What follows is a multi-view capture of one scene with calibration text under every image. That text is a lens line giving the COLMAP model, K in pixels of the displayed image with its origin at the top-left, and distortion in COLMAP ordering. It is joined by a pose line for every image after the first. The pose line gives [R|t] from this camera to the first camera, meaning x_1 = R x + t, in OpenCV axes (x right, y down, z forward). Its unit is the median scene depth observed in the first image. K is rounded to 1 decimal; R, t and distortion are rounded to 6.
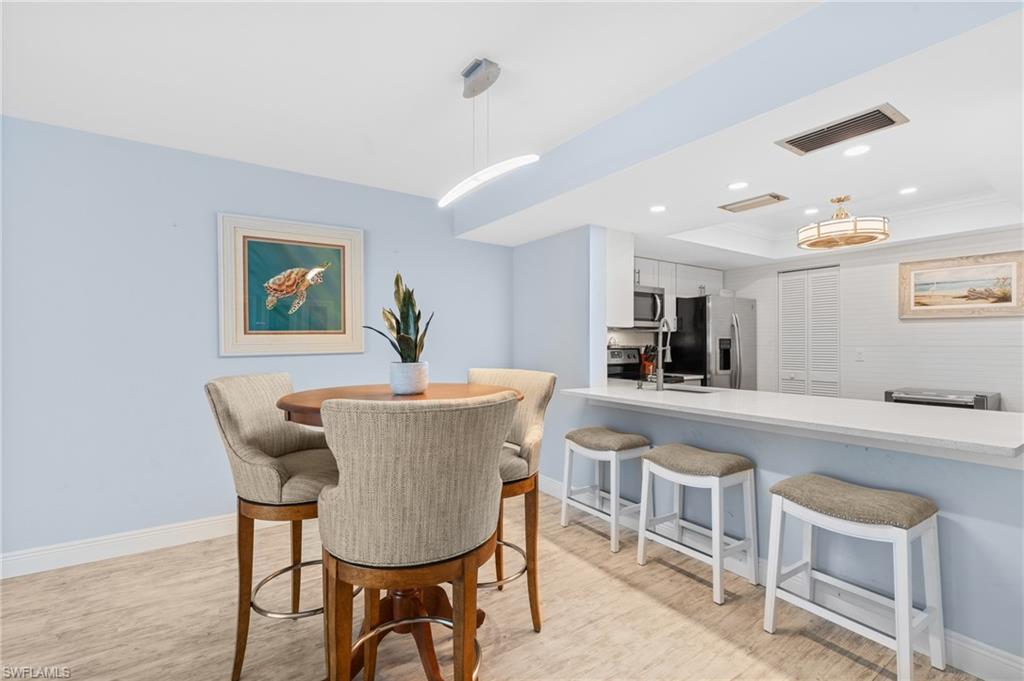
lens RADIAL K [[457.7, 0, 512.0], [0, 457.7, 340.5], [0, 0, 1]] dist [-0.009668, -0.000015]
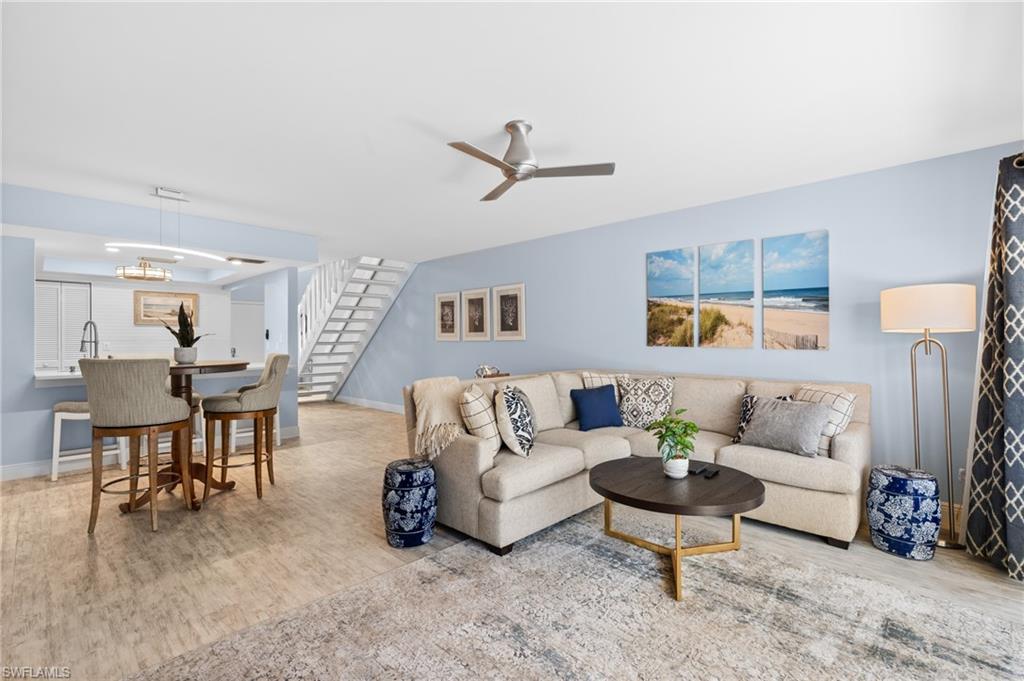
lens RADIAL K [[471.1, 0, 512.0], [0, 471.1, 340.5], [0, 0, 1]] dist [-0.003719, -0.000554]
pose [[-0.201204, -0.003176, 0.979544, -1.192572], [-0.006533, 0.999977, 0.001901, -0.000387], [-0.979527, -0.006017, -0.201221, 0.004448]]
